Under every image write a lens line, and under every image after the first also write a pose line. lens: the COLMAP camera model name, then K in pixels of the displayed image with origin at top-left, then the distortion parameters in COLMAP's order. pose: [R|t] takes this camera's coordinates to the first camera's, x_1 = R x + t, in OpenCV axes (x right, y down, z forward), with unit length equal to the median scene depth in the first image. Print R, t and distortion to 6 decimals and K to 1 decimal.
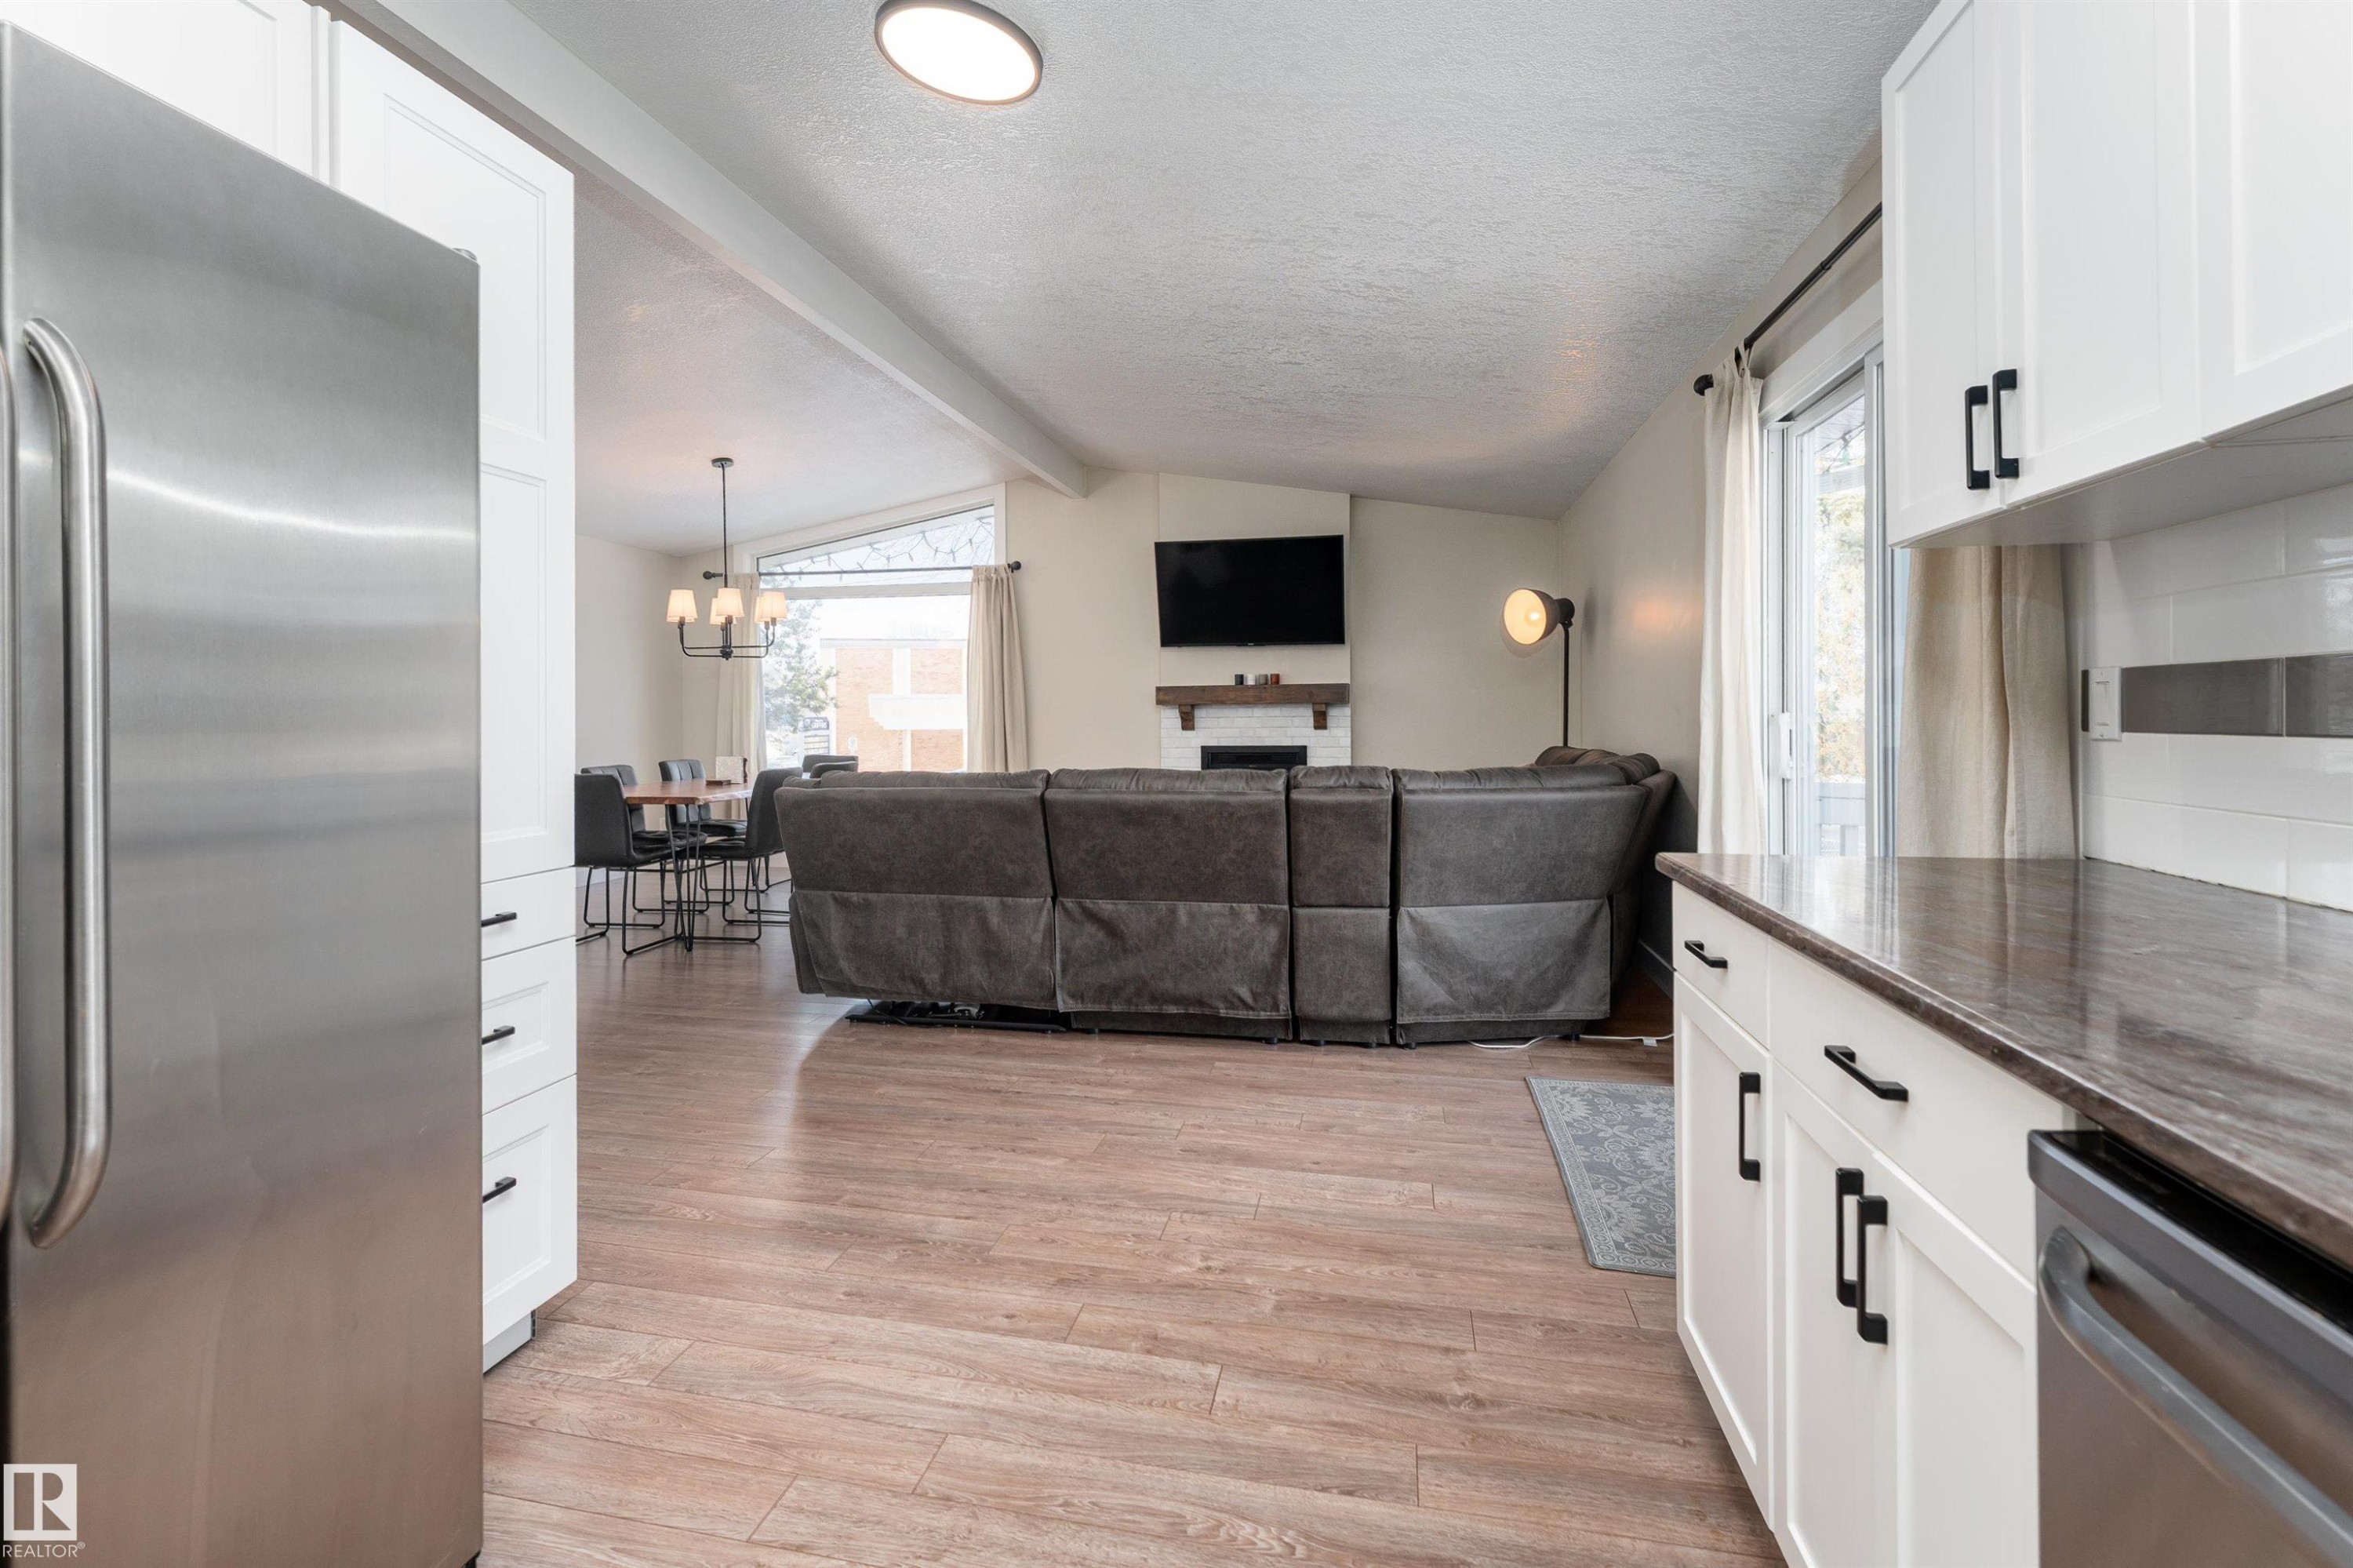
lens RADIAL K [[1036.0, 0, 1162.2], [0, 1036.0, 743.9], [0, 0, 1]] dist [-0.001016, -0.000062]
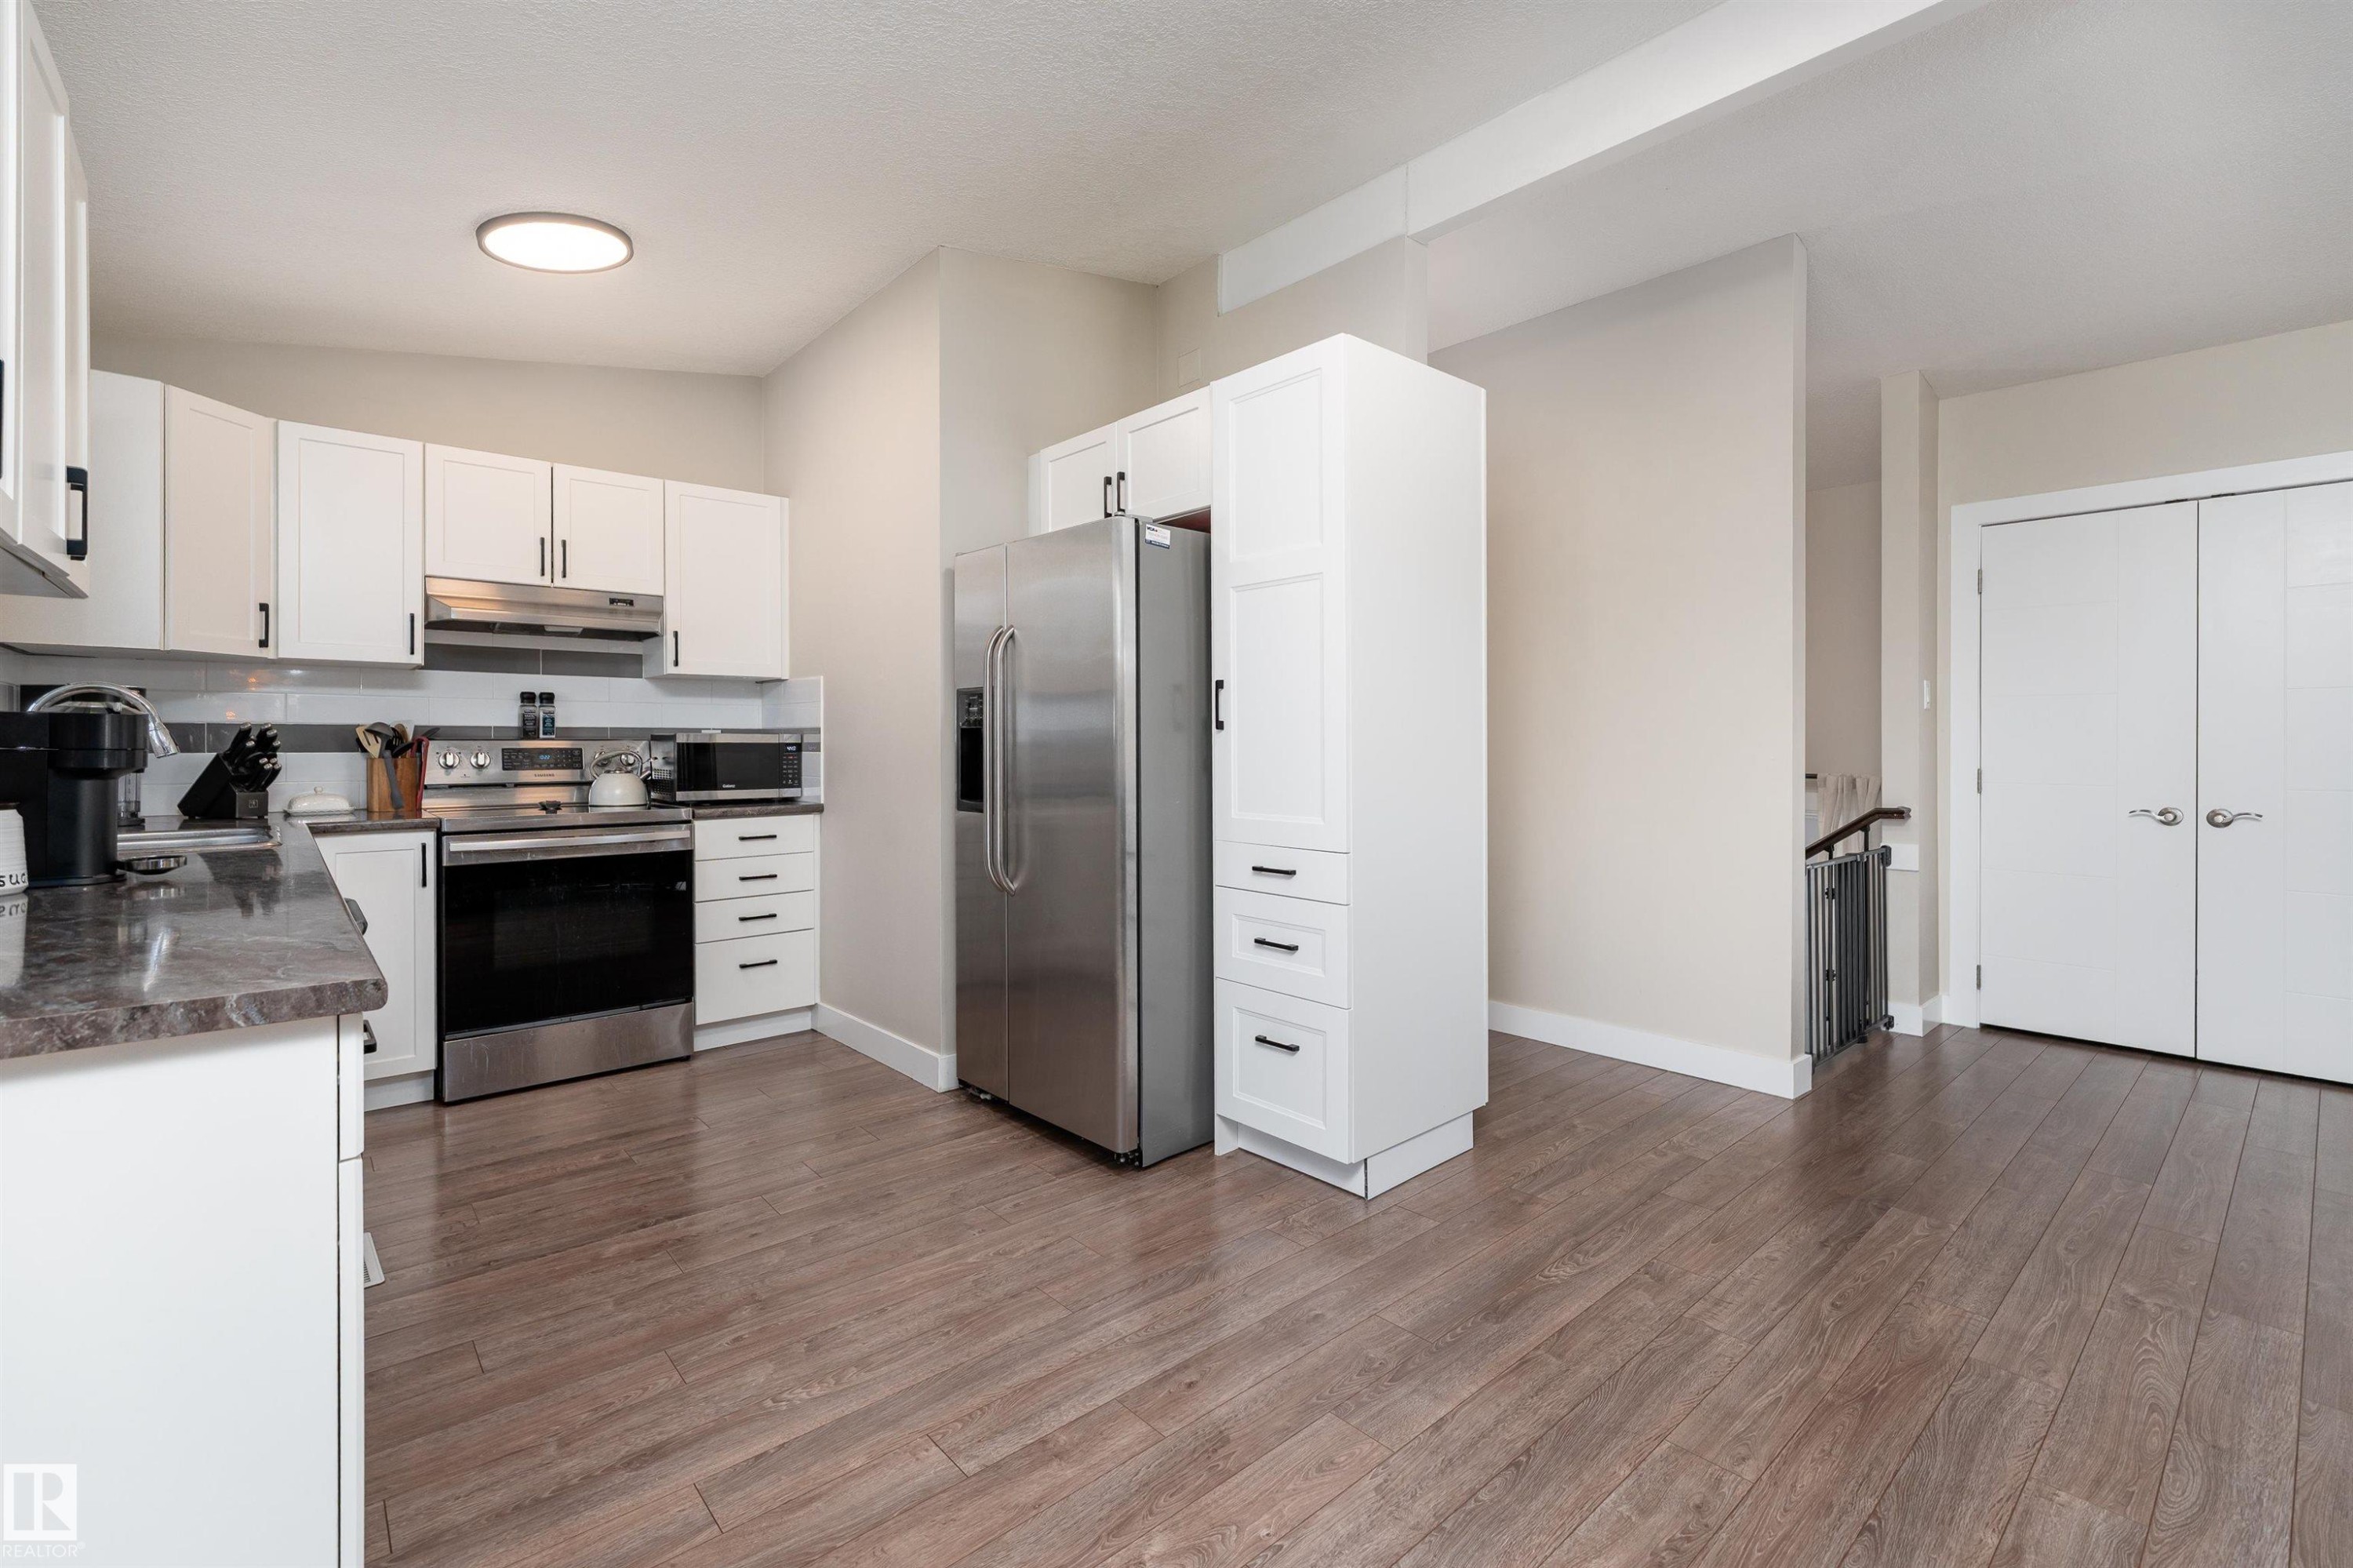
lens RADIAL K [[1036.0, 0, 1162.2], [0, 1036.0, 743.9], [0, 0, 1]] dist [-0.001016, -0.000062]
pose [[-0.596757, 0.004495, -0.802409, 0.687368], [-0.015551, 0.999732, 0.017165, -0.047204], [0.802271, 0.022721, -0.596527, 1.697394]]
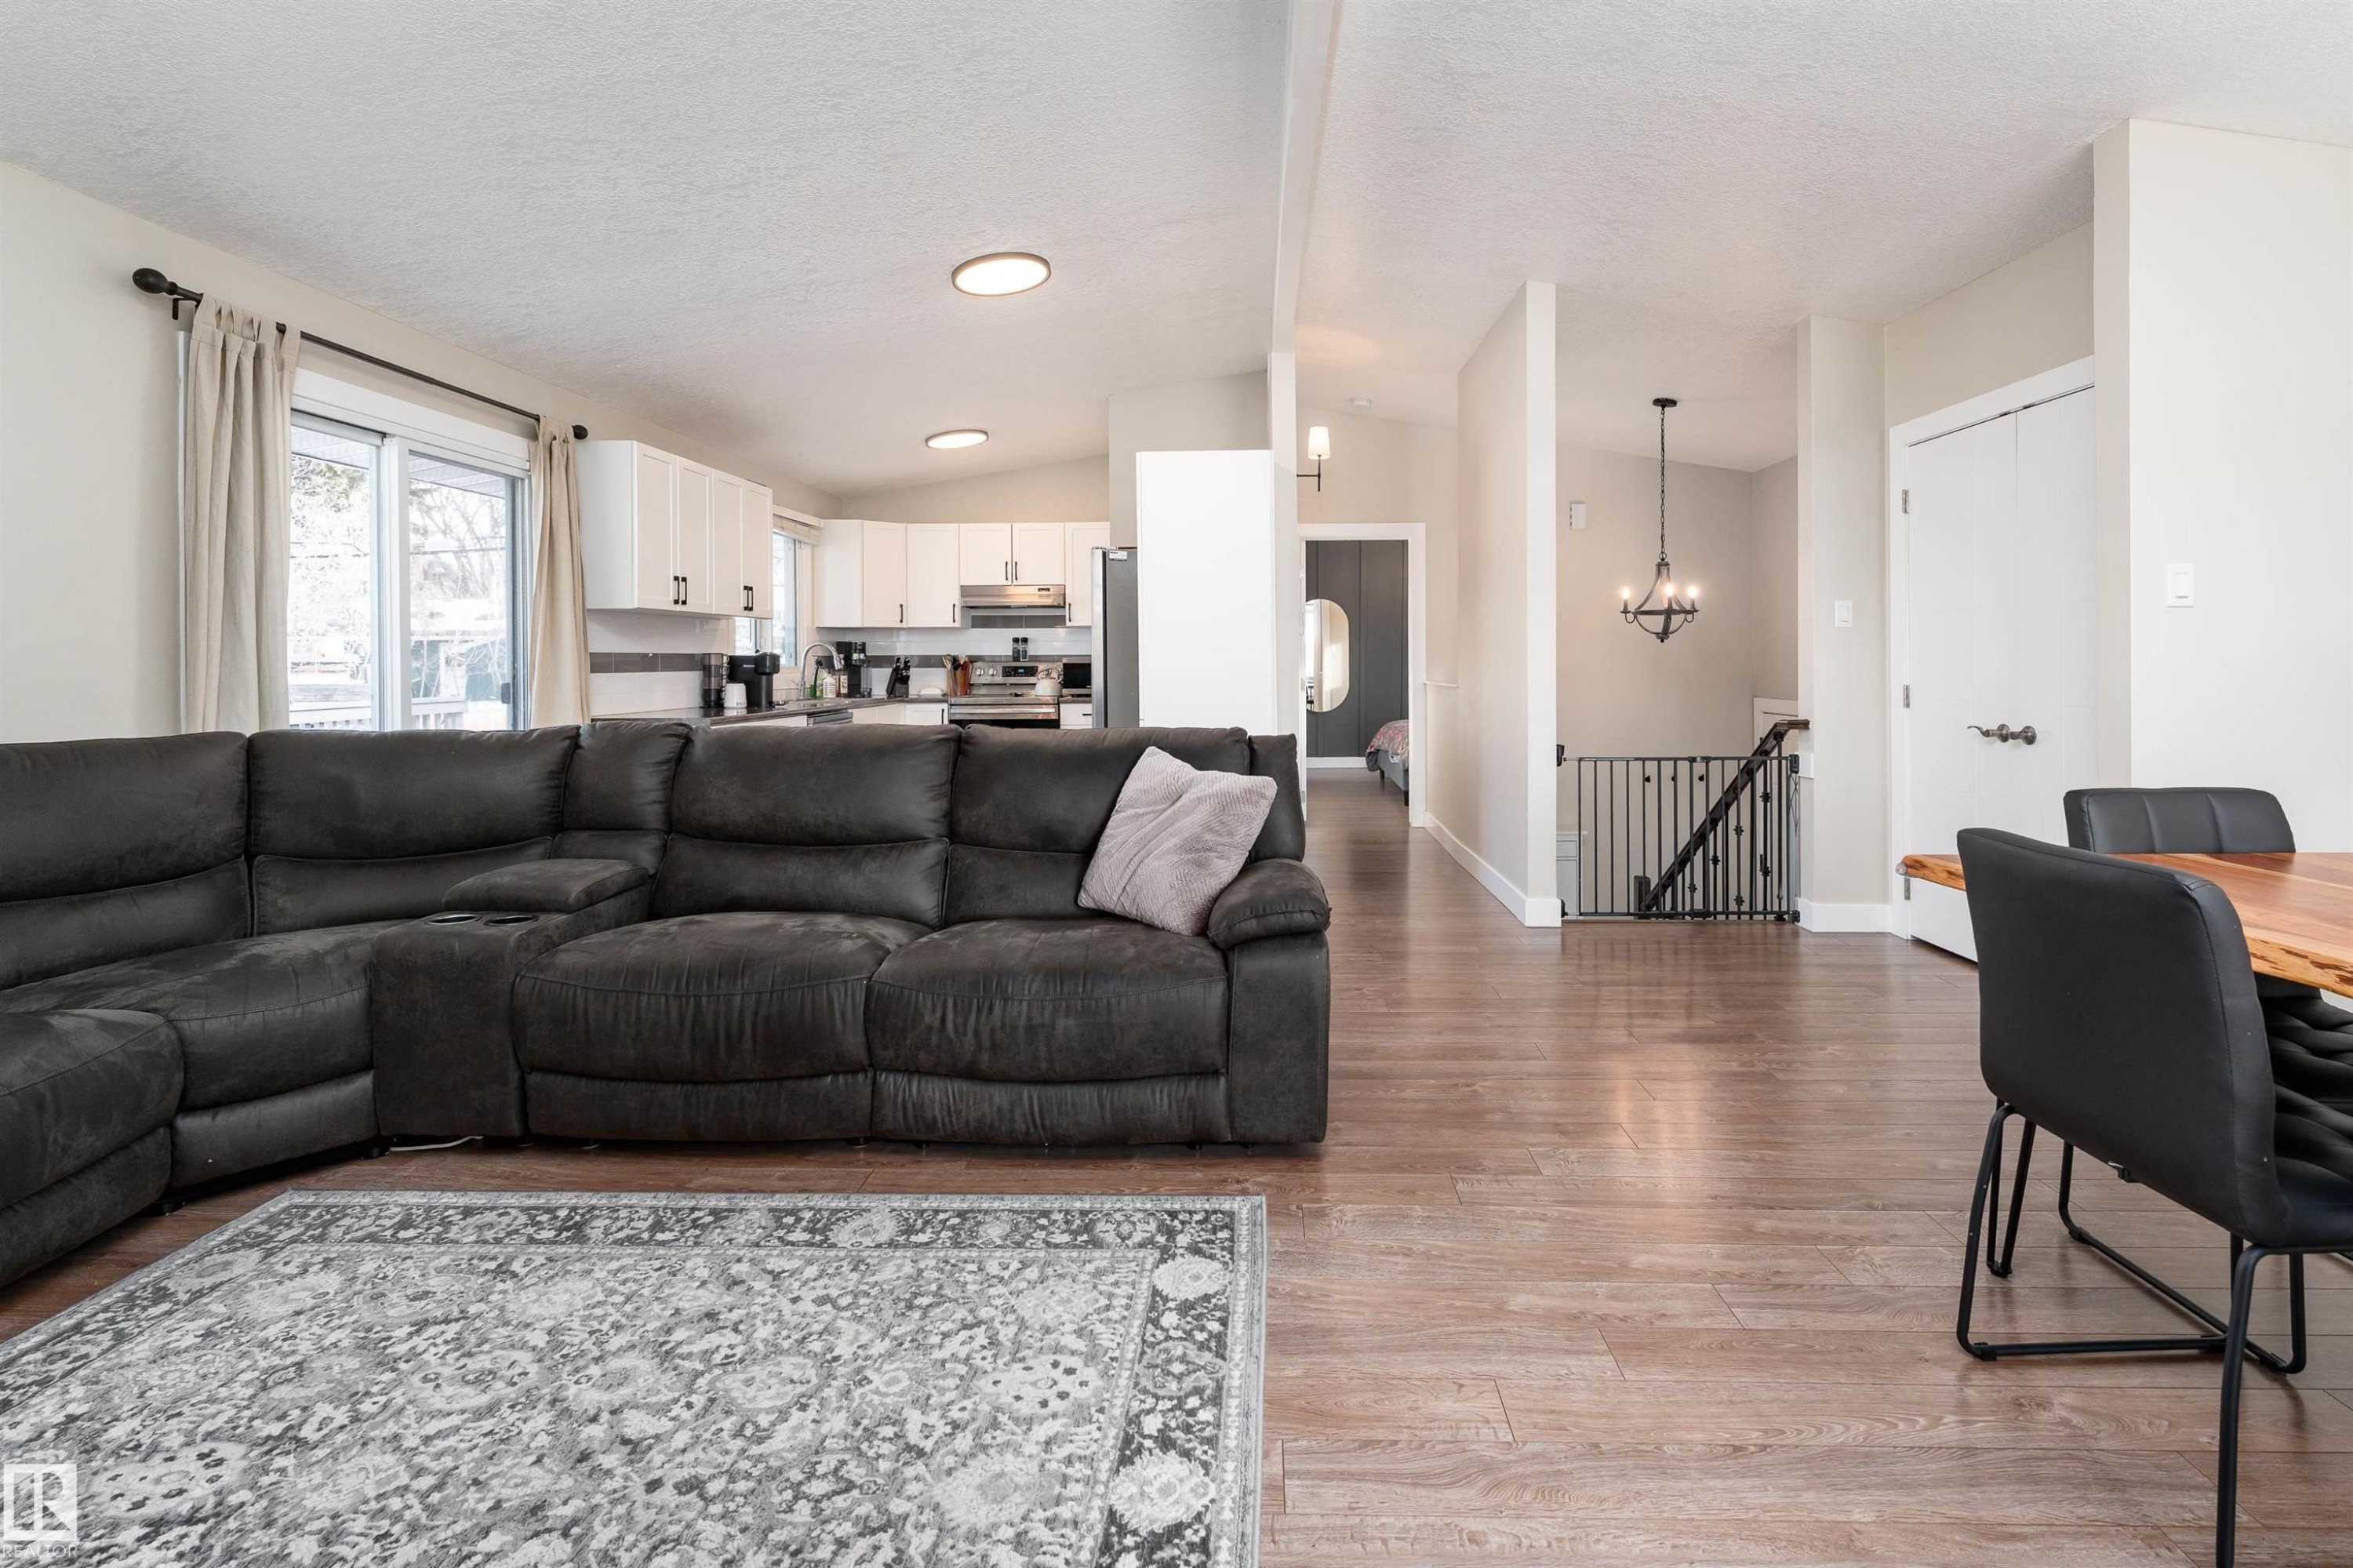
lens RADIAL K [[1056.3, 0, 1224.1], [0, 1056.3, 669.5], [0, 0, 1]] dist [-0.000052, 0.000486]
pose [[-0.980366, 0.009847, -0.196943, -0.255171], [0.004052, 0.999547, 0.029806, -0.092625], [0.197147, 0.028423, -0.979962, 3.808013]]
